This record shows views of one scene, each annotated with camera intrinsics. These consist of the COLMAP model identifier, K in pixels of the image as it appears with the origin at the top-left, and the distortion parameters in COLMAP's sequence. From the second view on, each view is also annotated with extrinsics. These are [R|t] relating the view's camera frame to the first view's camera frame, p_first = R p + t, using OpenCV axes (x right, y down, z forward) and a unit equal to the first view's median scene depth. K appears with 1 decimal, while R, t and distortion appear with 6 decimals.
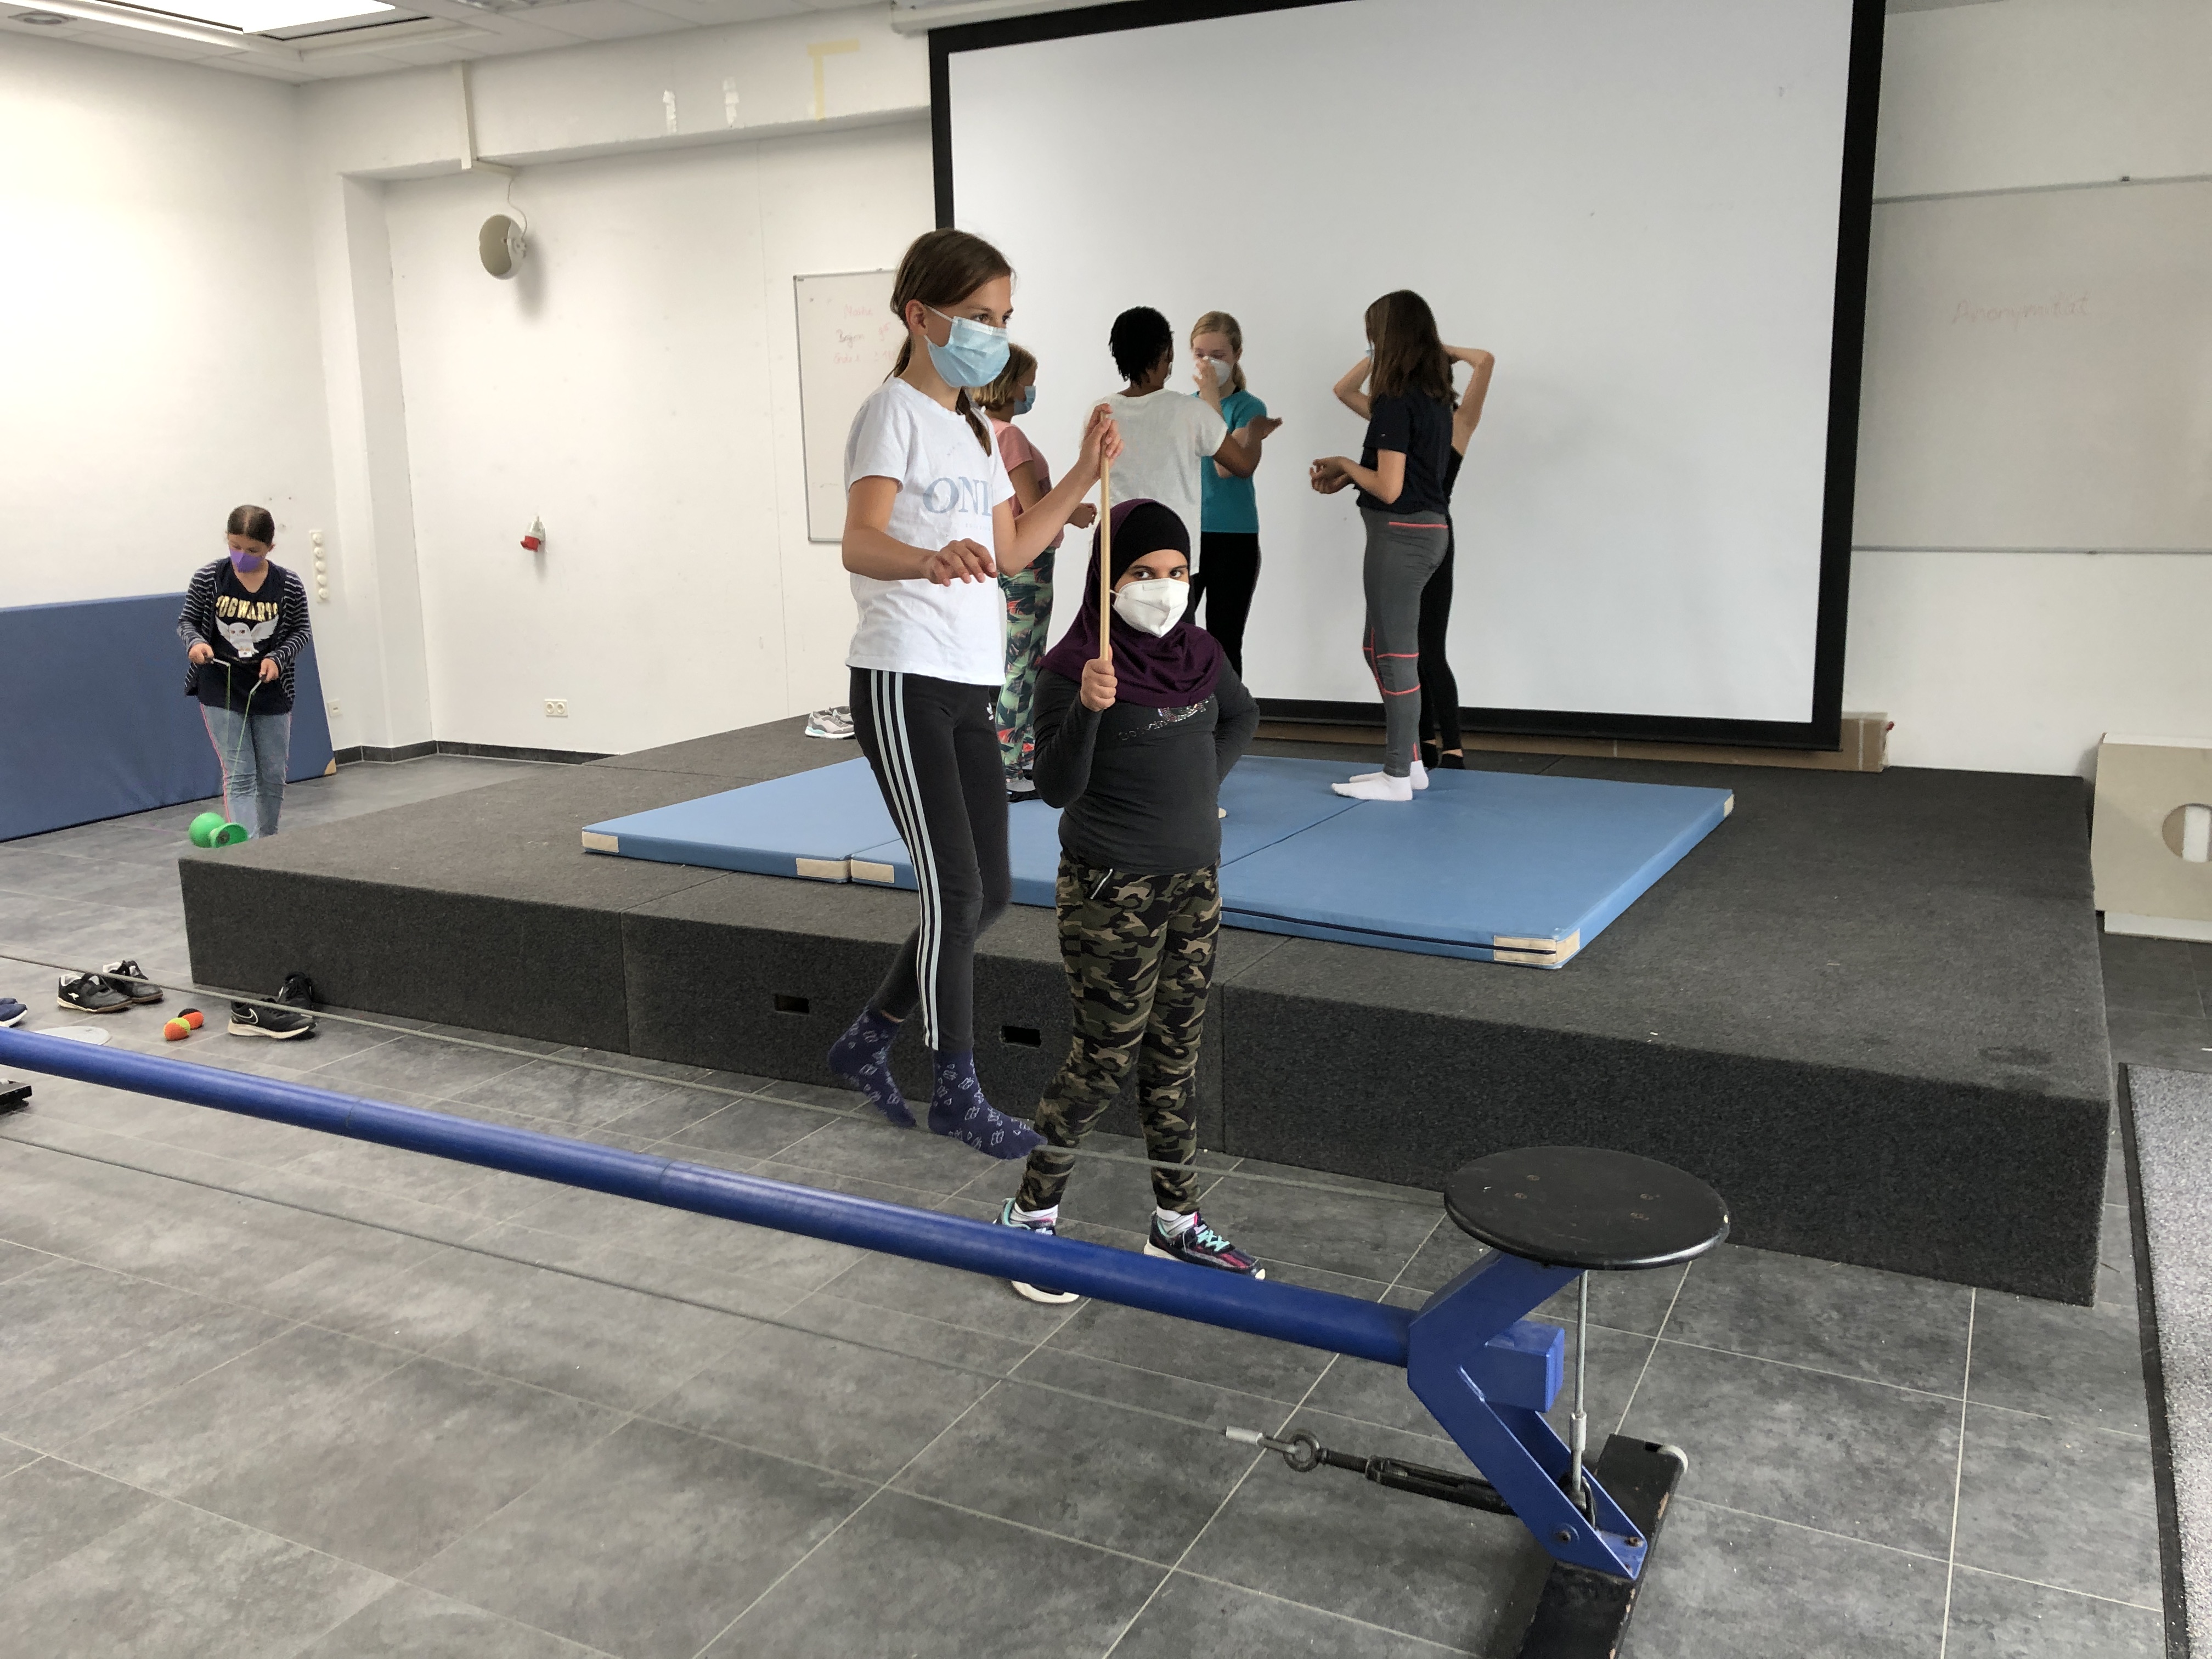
lens RADIAL K [[1849.2, 0, 1113.1], [0, 1849.2, 790.8], [0, 0, 1]] dist [0.017052, 0.003279]
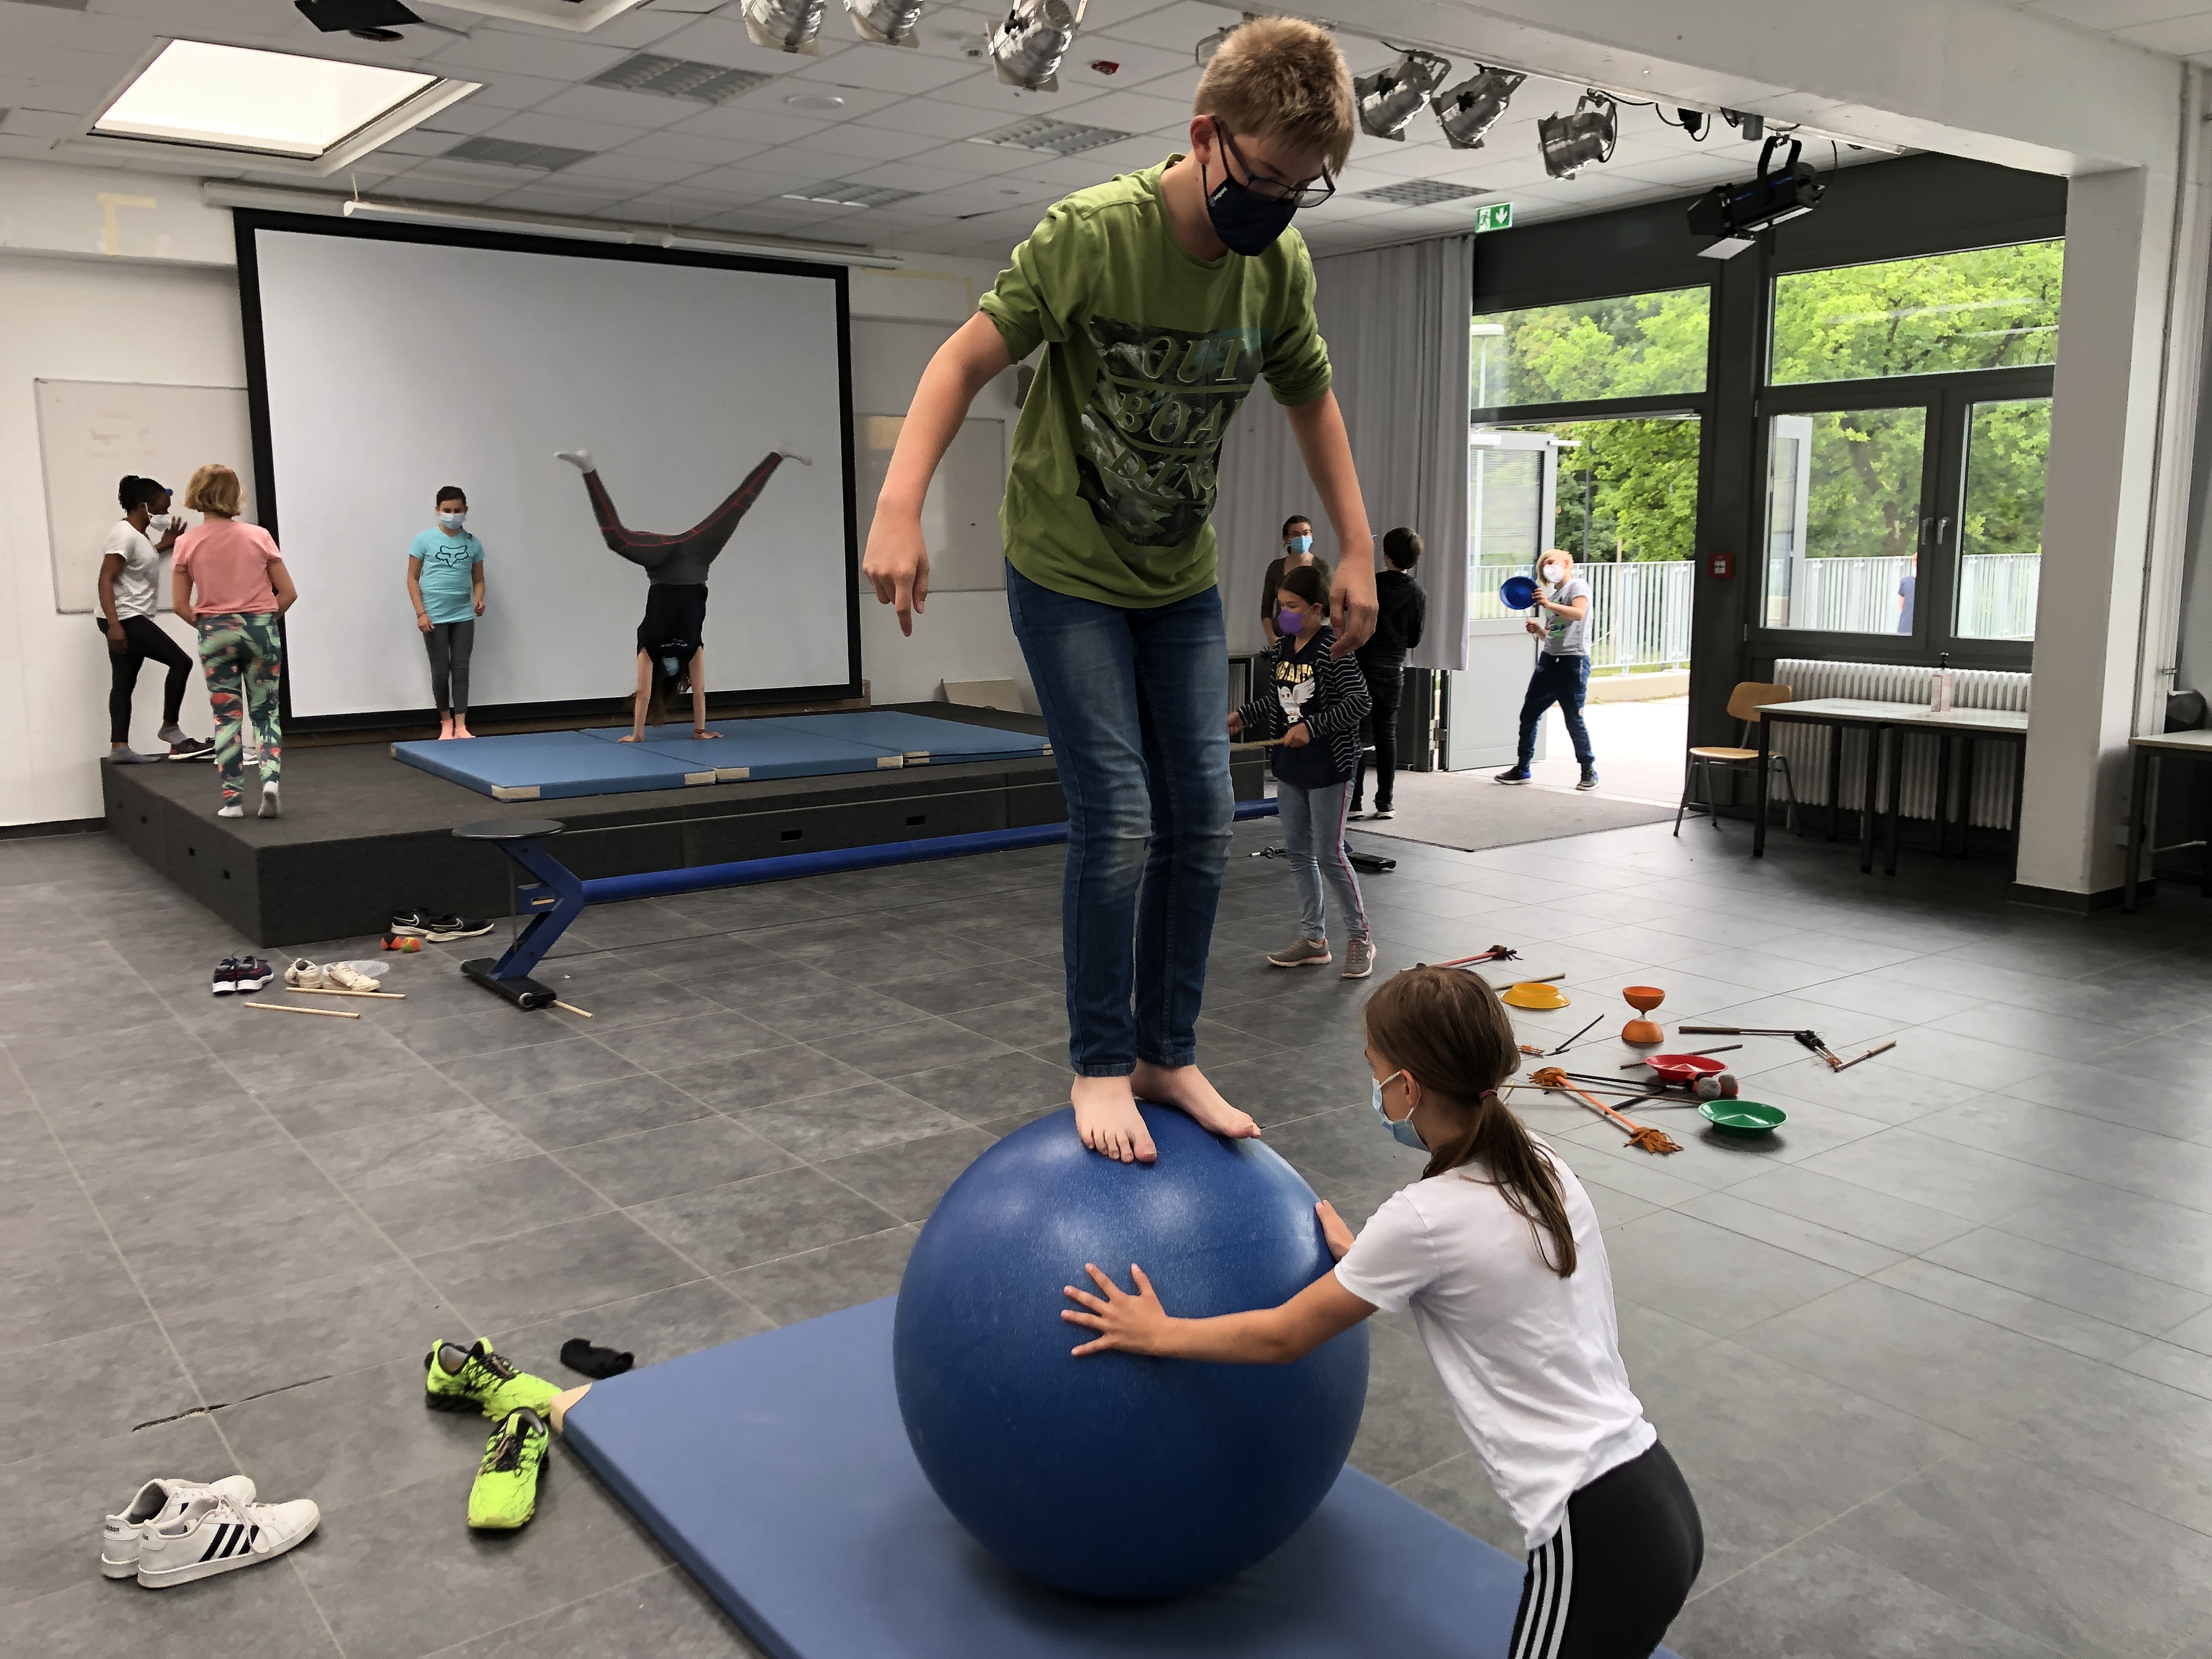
lens RADIAL K [[1823.6, 0, 1106.0], [0, 1823.6, 829.5], [0, 0, 1]] dist [0.039830, 0.003257]
pose [[0.443853, -0.129145, 0.886745, -1.063952], [0.159862, 0.985098, 0.063451, 0.028660], [-0.881725, 0.113594, 0.457884, -0.066424]]
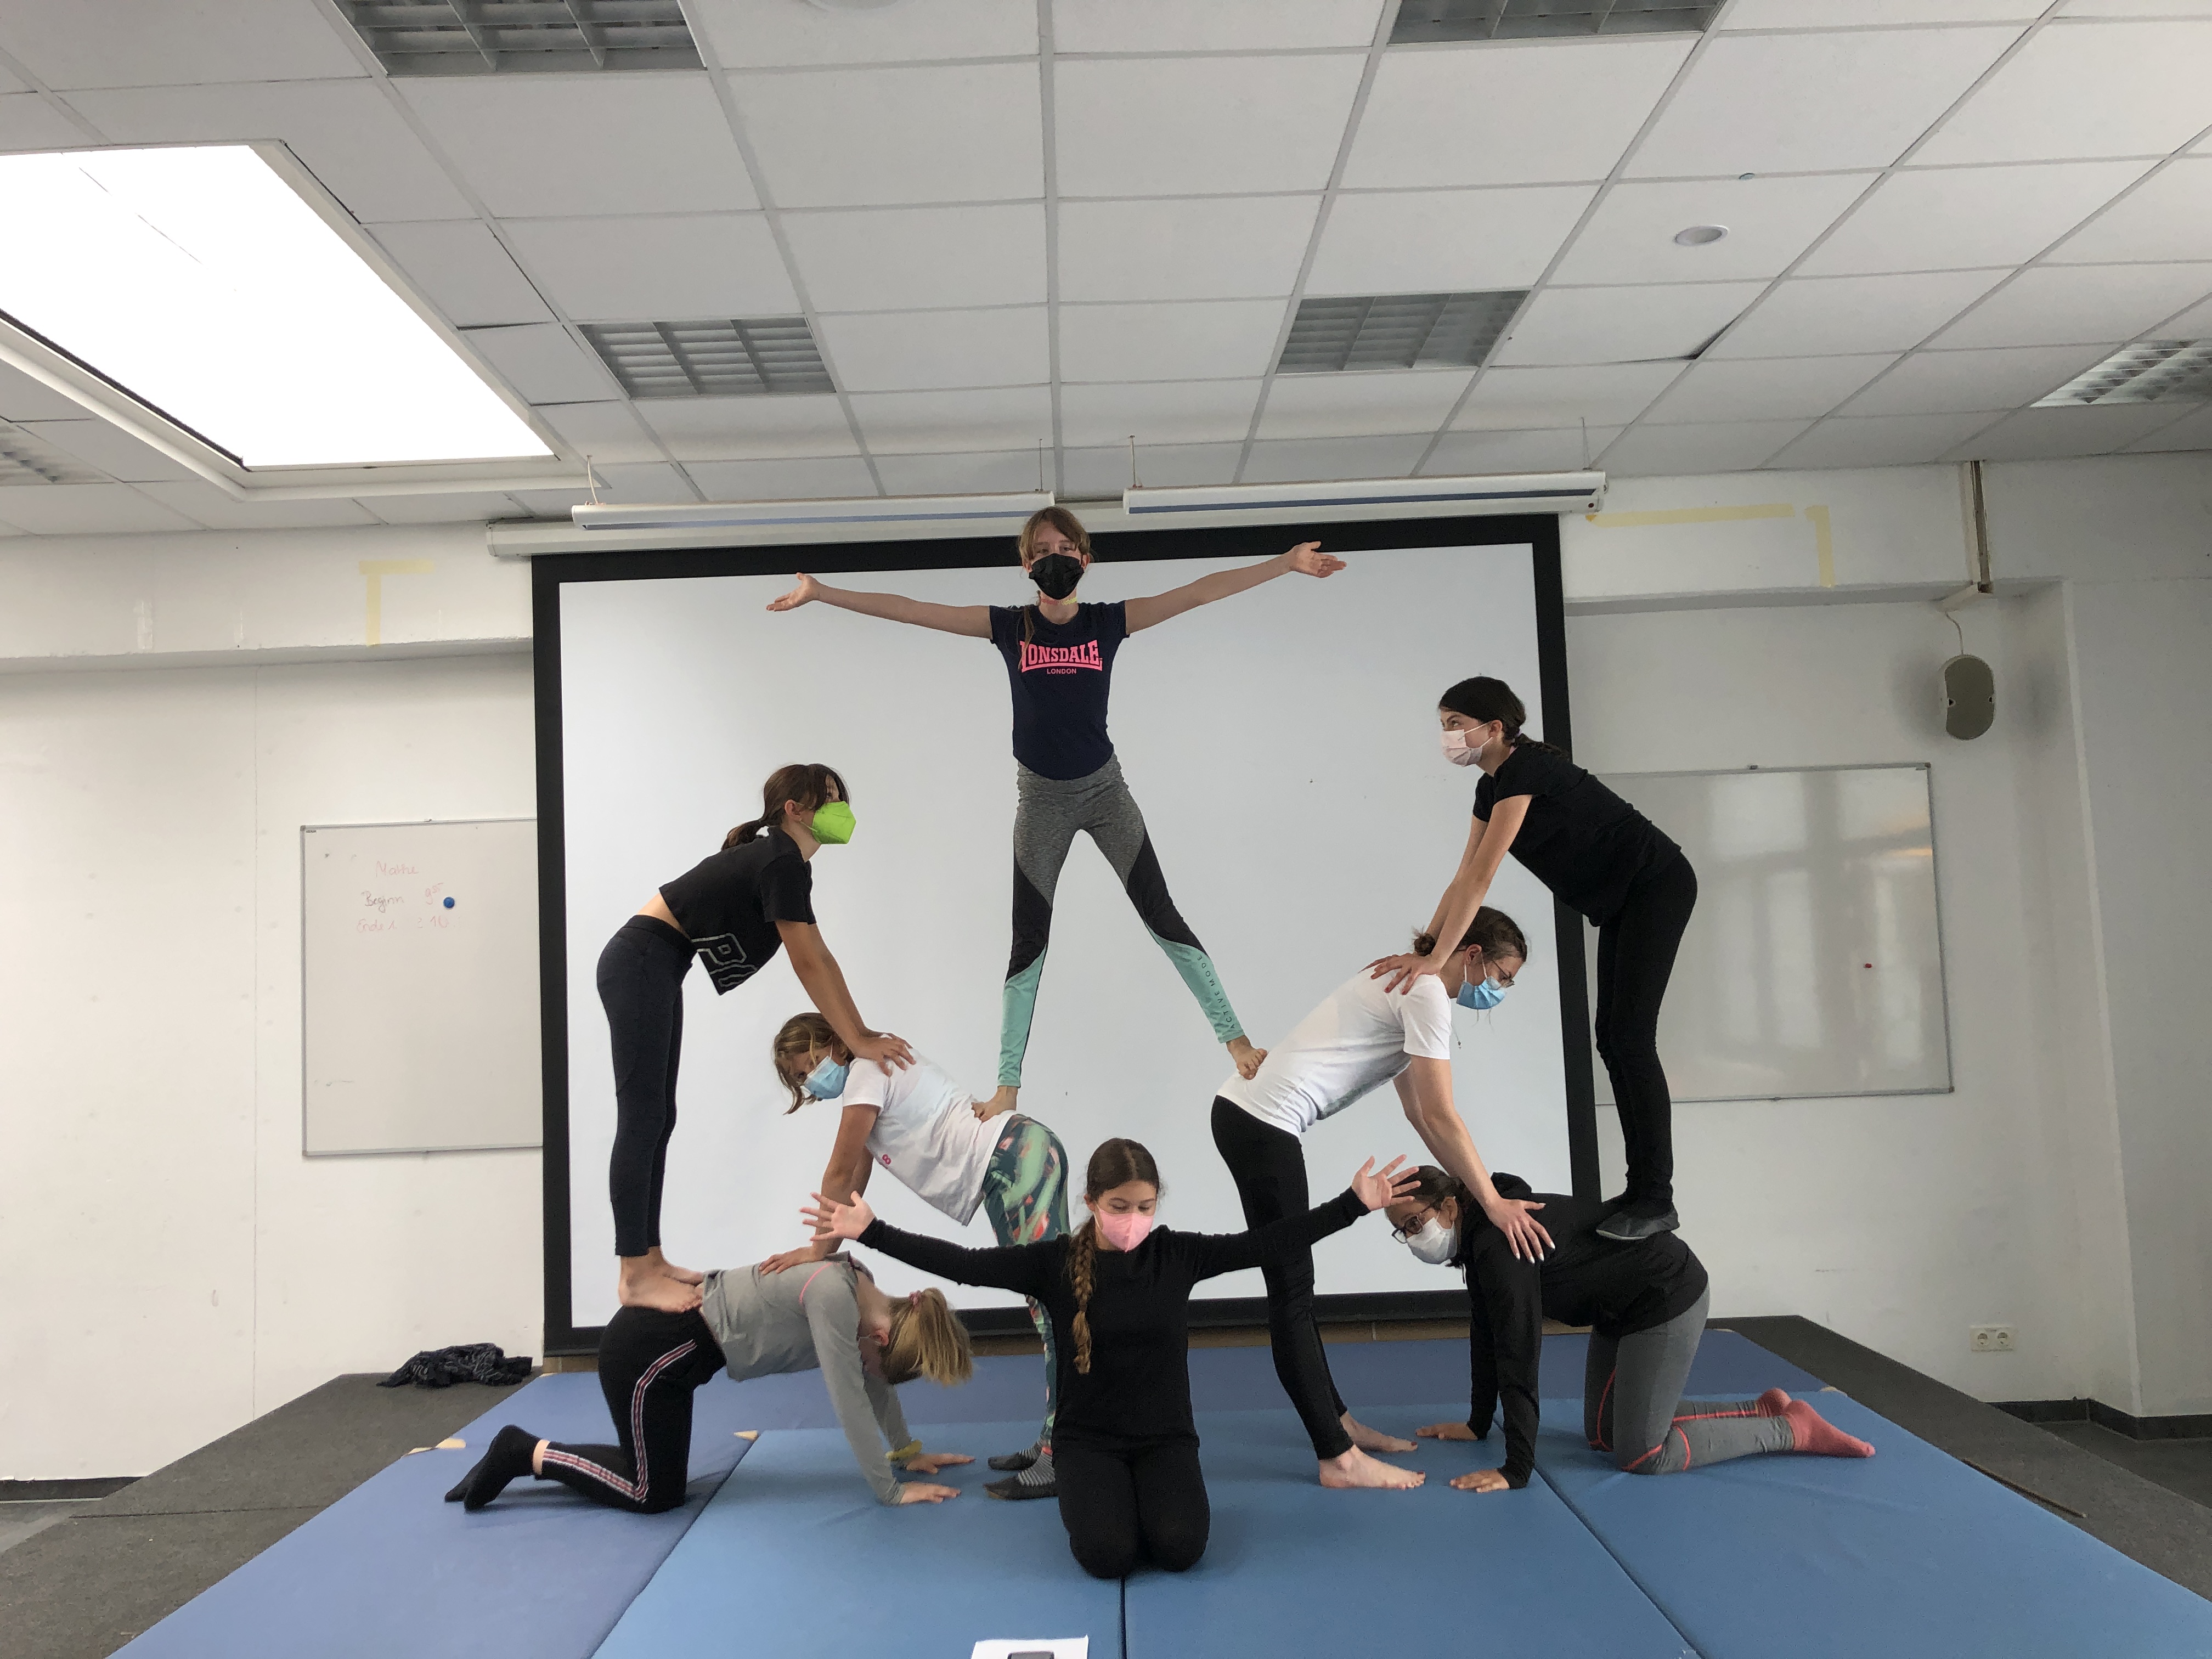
lens RADIAL K [[1795.9, 0, 1055.2], [0, 1795.9, 841.1], [0, 0, 1]] dist [0.036952, -0.003295]
pose [[0.896479, 0.010772, 0.442955, -0.263000], [0.103180, 0.967146, -0.232343, -0.065179], [-0.430904, 0.253995, 0.865915, 0.213534]]
